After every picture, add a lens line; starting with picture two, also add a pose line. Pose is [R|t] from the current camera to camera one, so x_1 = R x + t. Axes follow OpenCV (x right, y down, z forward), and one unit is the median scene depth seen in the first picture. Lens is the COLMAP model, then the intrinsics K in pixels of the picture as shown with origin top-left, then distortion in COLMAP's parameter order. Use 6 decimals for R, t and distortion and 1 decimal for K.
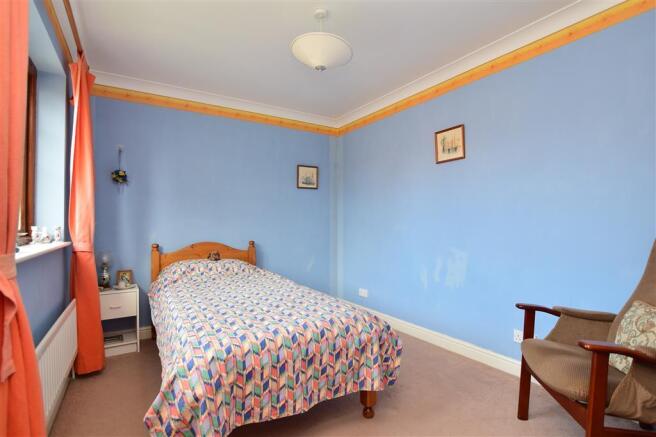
lens RADIAL K [[322.3, 0, 328.0], [0, 322.3, 218.5], [0, 0, 1]] dist [-0.035502, -0.000010]
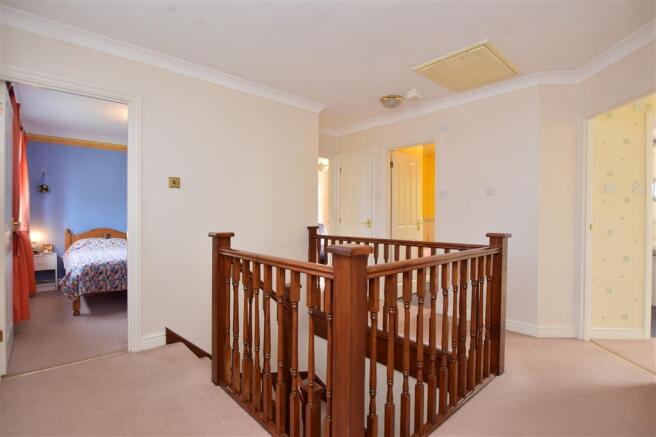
lens RADIAL K [[322.3, 0, 328.0], [0, 322.3, 218.5], [0, 0, 1]] dist [-0.035502, -0.000010]
pose [[0.984568, 0.003711, 0.174963, 0.570653], [-0.007918, 0.999696, 0.023354, -0.027151], [-0.174823, -0.024379, 0.984298, -0.954379]]
